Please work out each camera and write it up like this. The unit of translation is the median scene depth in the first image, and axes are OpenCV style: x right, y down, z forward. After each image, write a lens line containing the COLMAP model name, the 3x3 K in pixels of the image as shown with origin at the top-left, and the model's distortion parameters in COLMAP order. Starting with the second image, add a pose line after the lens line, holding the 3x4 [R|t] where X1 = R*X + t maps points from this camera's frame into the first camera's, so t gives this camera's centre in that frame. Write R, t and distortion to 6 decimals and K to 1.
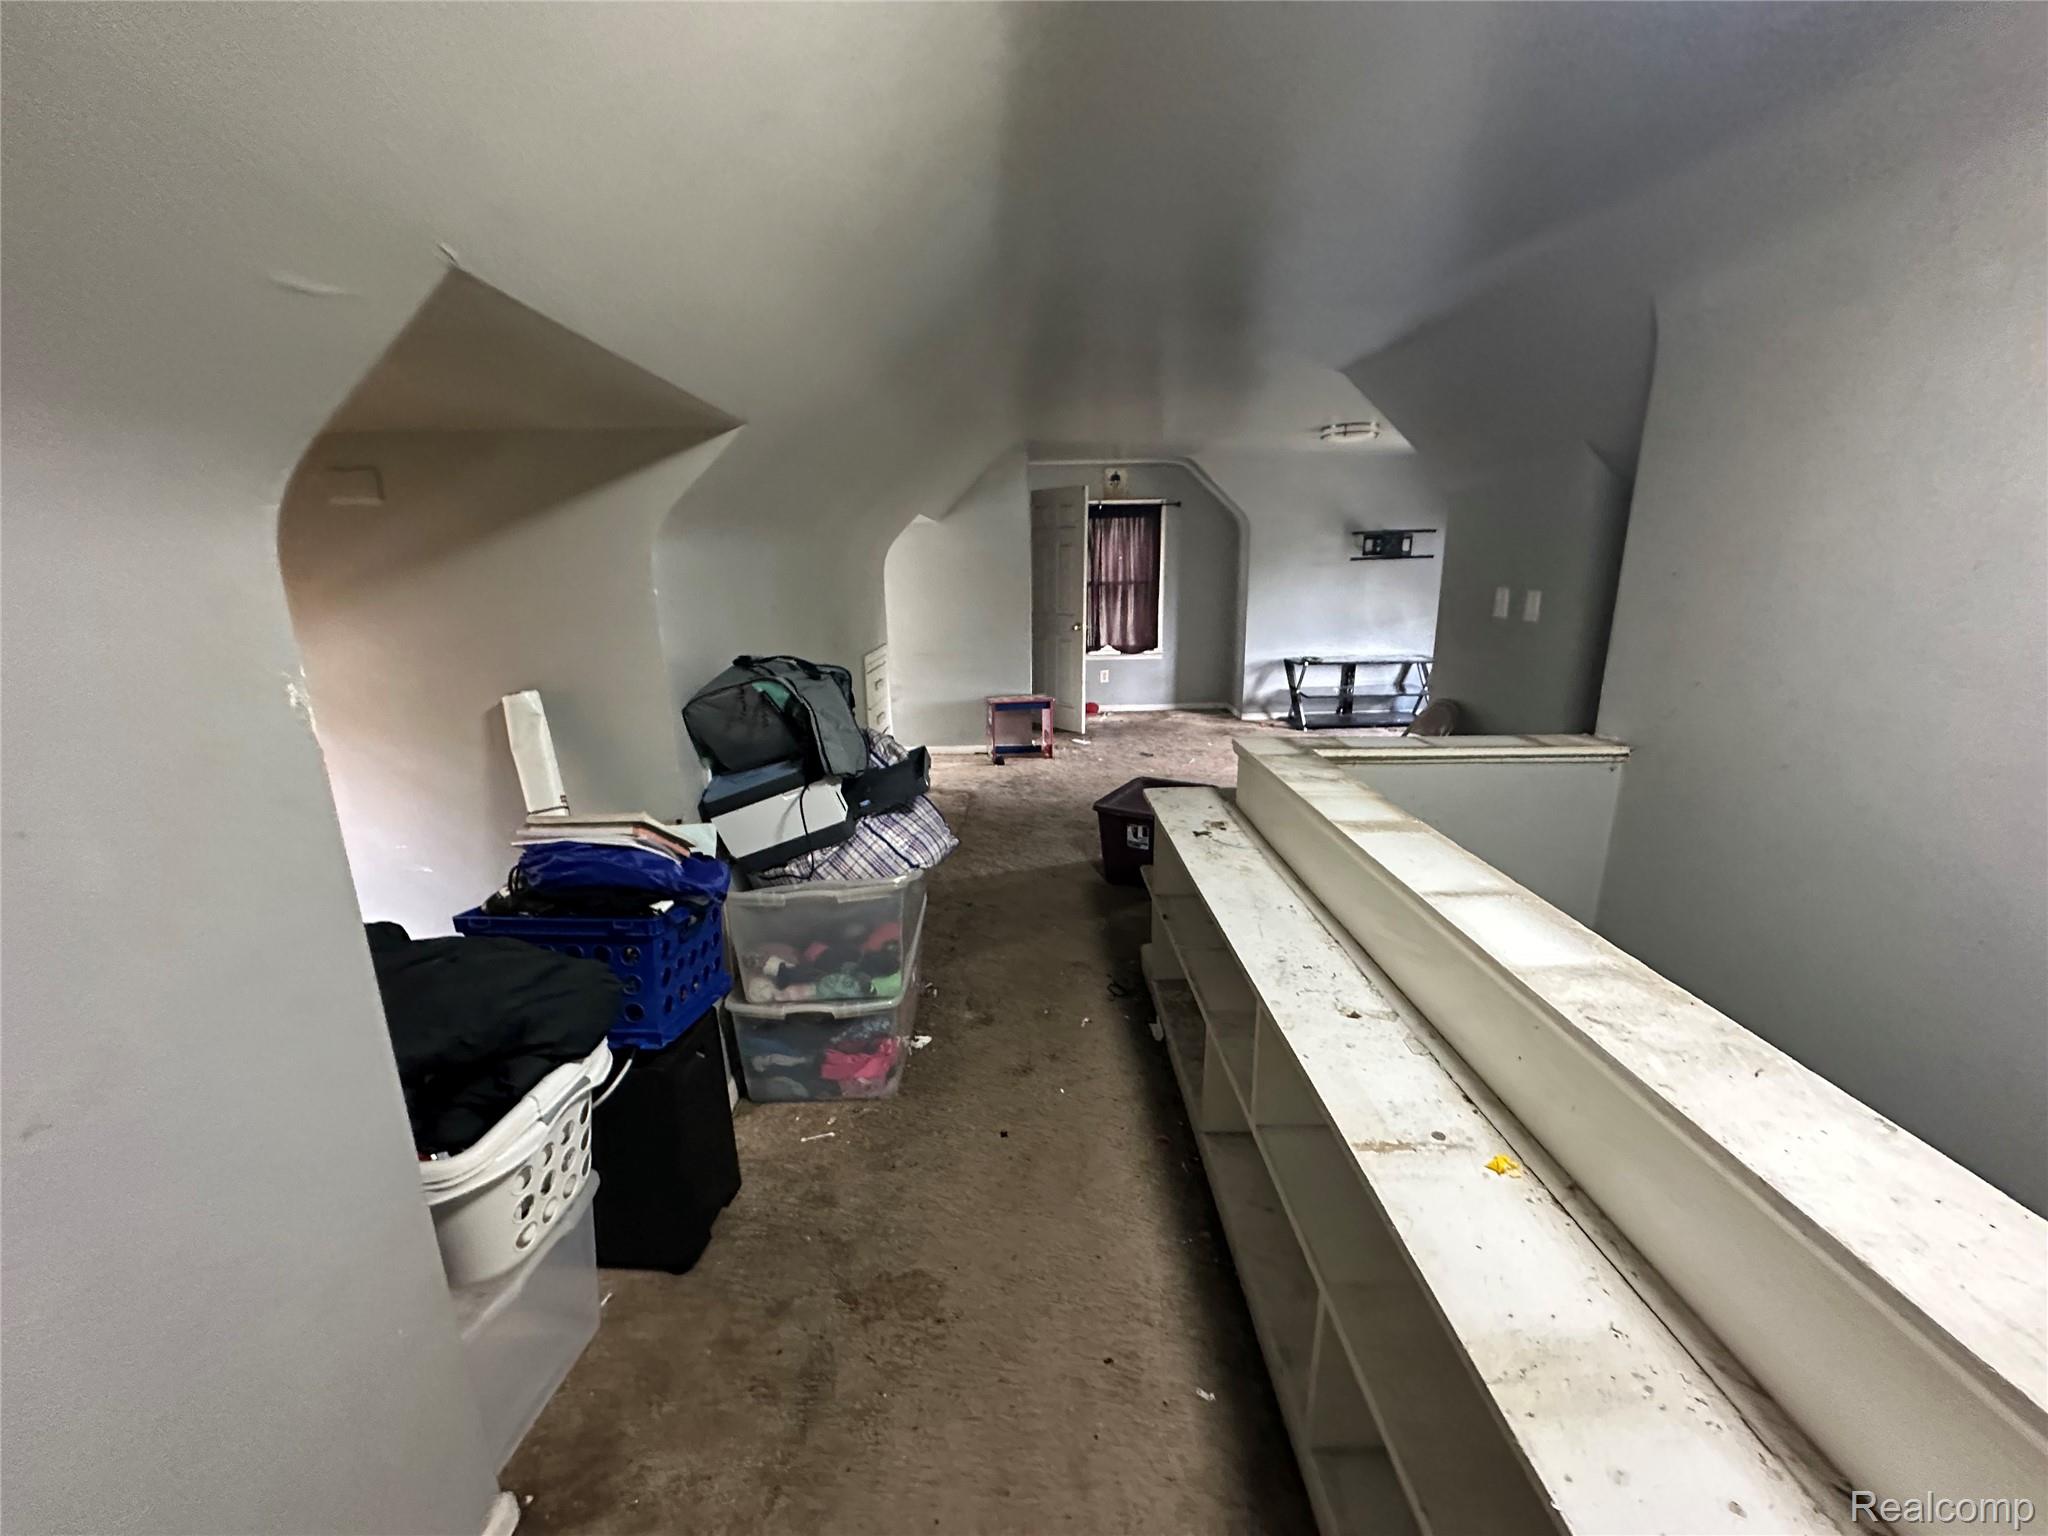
lens RADIAL K [[811.9, 0, 1019.4], [0, 811.9, 771.8], [0, 0, 1]] dist [-0.008239, 0.000244]
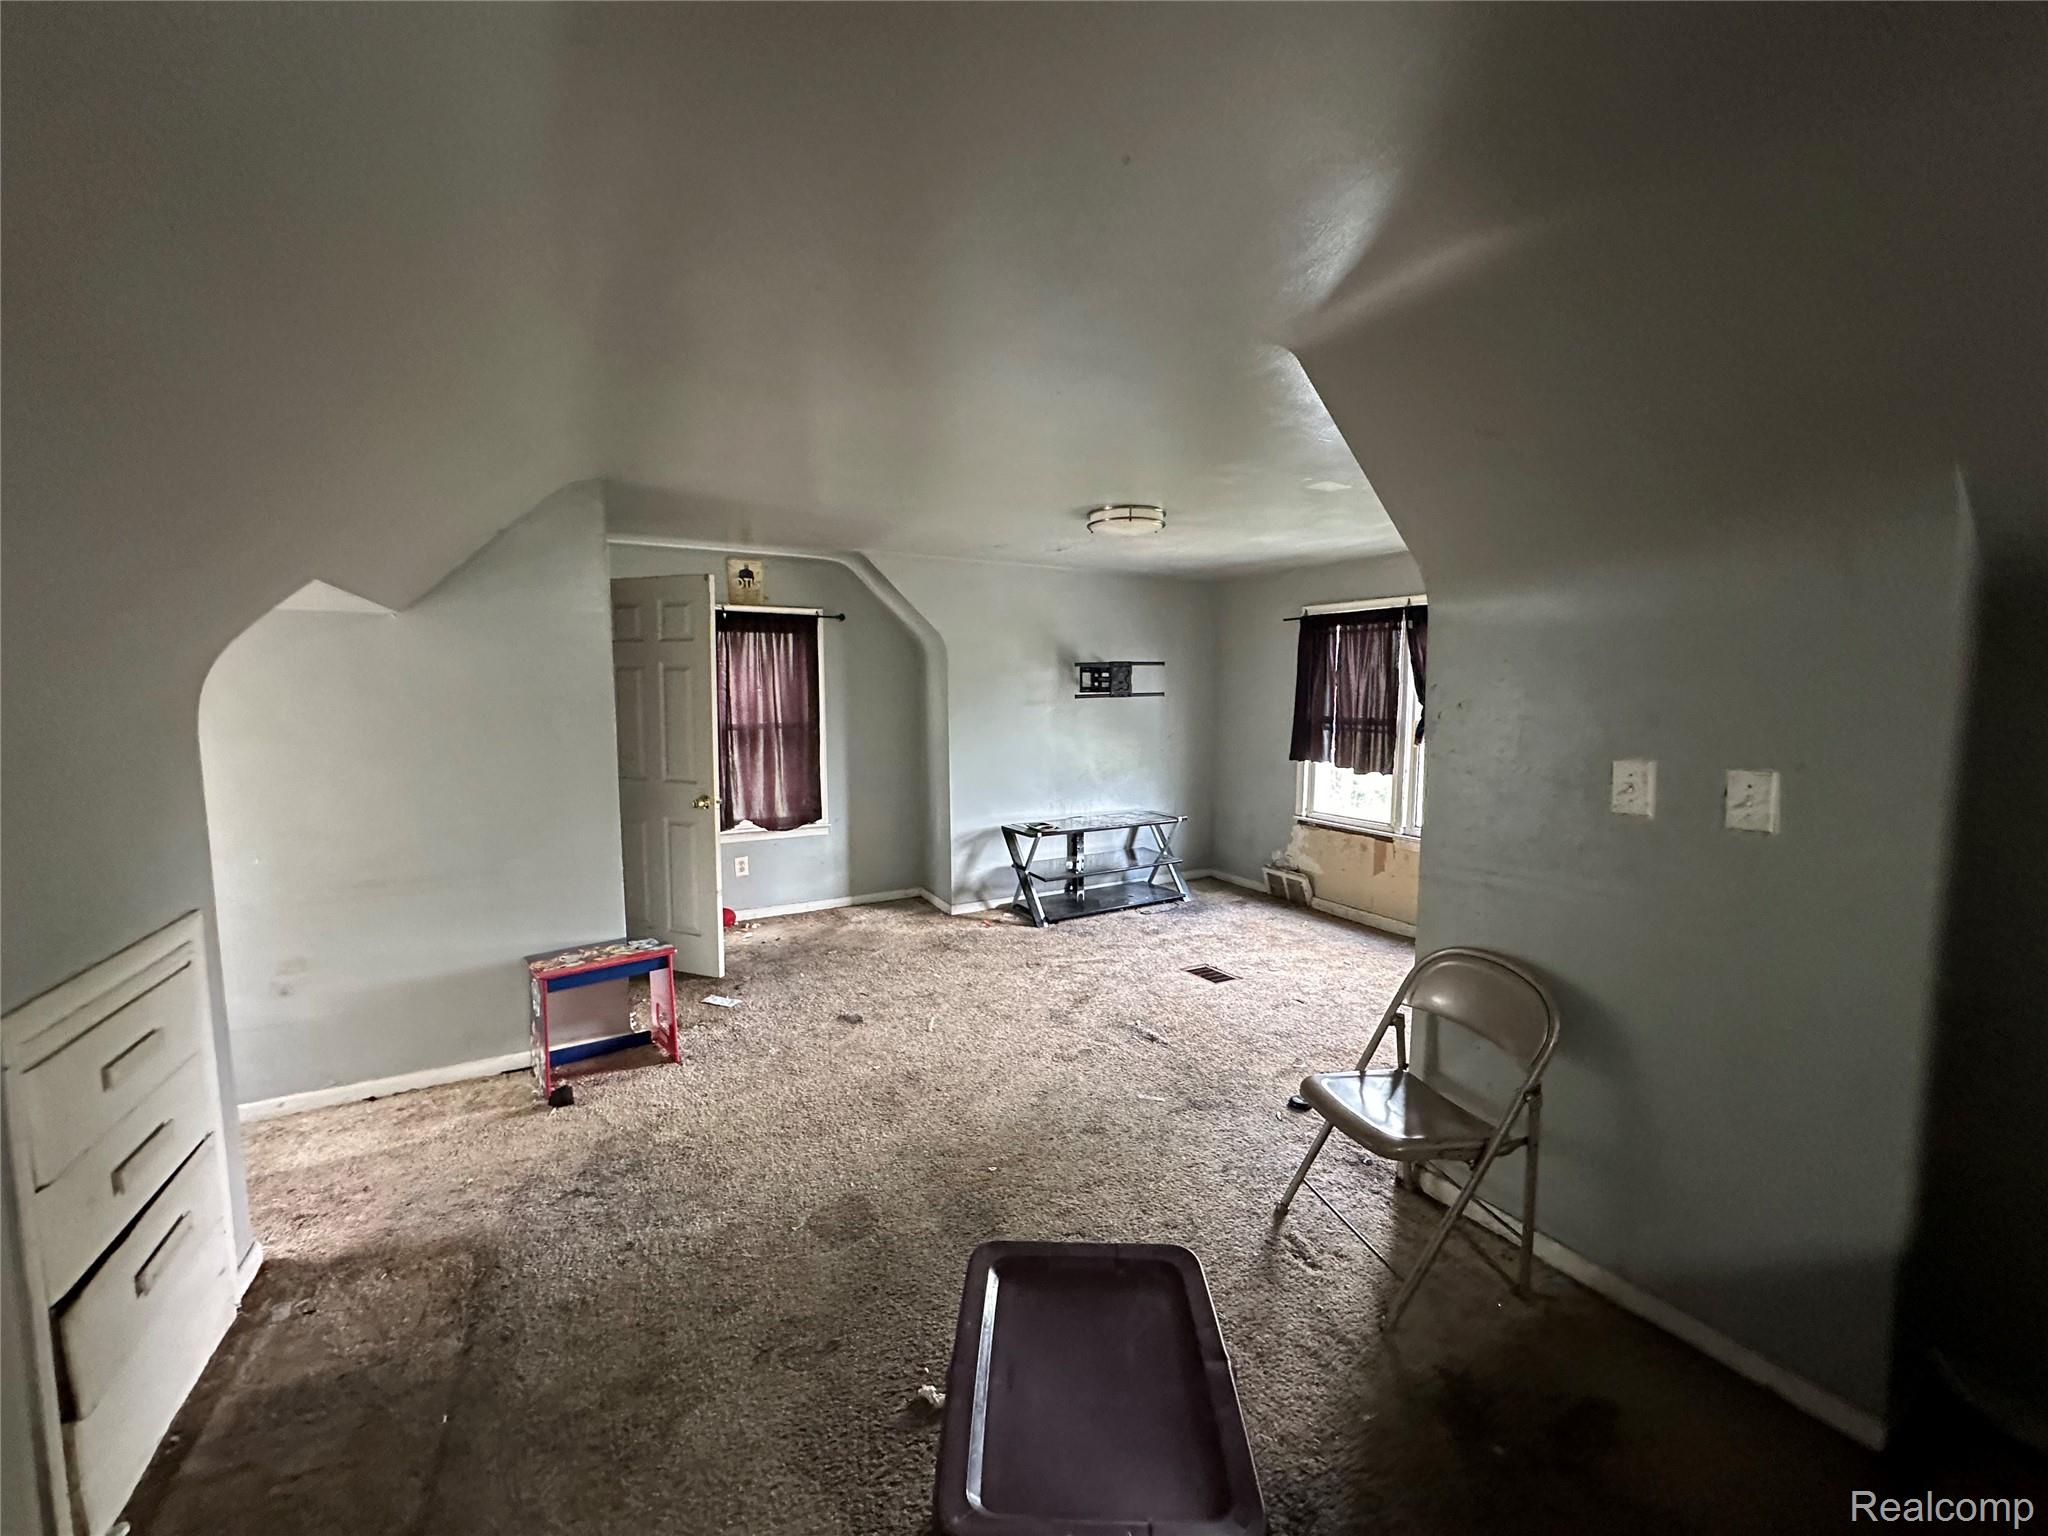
lens RADIAL K [[811.9, 0, 1025.5], [0, 811.9, 769.3], [0, 0, 1]] dist [-0.008239, 0.000244]
pose [[0.877607, -0.029263, 0.478487, -0.005061], [0.105493, 0.985456, -0.133221, -0.090933], [-0.467629, 0.167393, 0.867930, 0.343631]]
